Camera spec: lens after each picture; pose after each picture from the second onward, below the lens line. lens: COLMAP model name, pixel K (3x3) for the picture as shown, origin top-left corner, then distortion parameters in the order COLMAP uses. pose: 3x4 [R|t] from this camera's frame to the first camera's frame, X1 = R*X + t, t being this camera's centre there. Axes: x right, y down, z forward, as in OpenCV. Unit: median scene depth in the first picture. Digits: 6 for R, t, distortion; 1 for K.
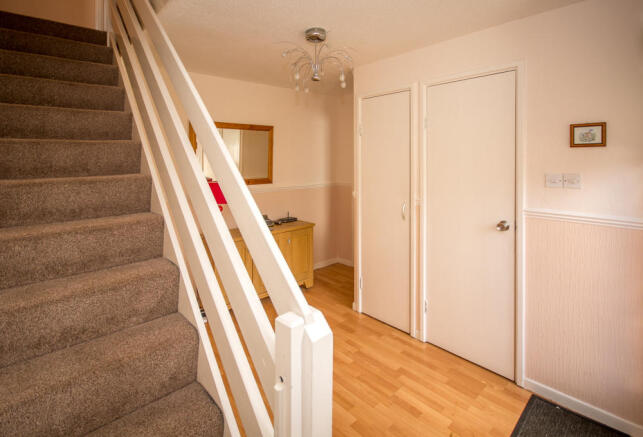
lens RADIAL K [[304.1, 0, 321.5], [0, 304.1, 234.9], [0, 0, 1]] dist [-0.002087, -0.000299]
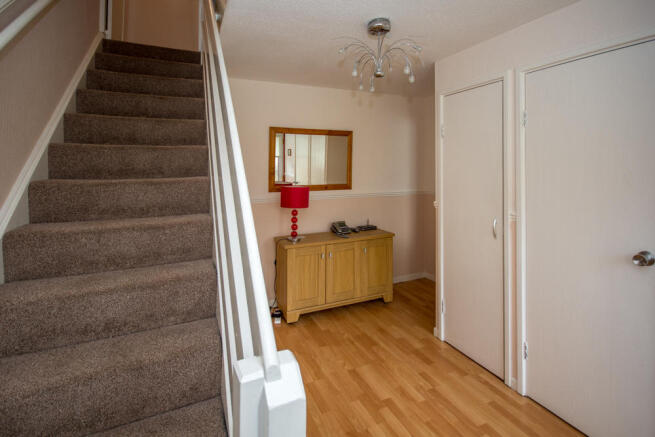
lens RADIAL K [[301.0, 0, 327.5], [0, 301.0, 218.5], [0, 0, 1]] dist [0.000357, -0.000276]
pose [[0.950836, 0.057823, -0.304249, 0.139417], [-0.079350, 0.995108, -0.058861, -0.031395], [0.299357, 0.080109, 0.950772, 0.158038]]
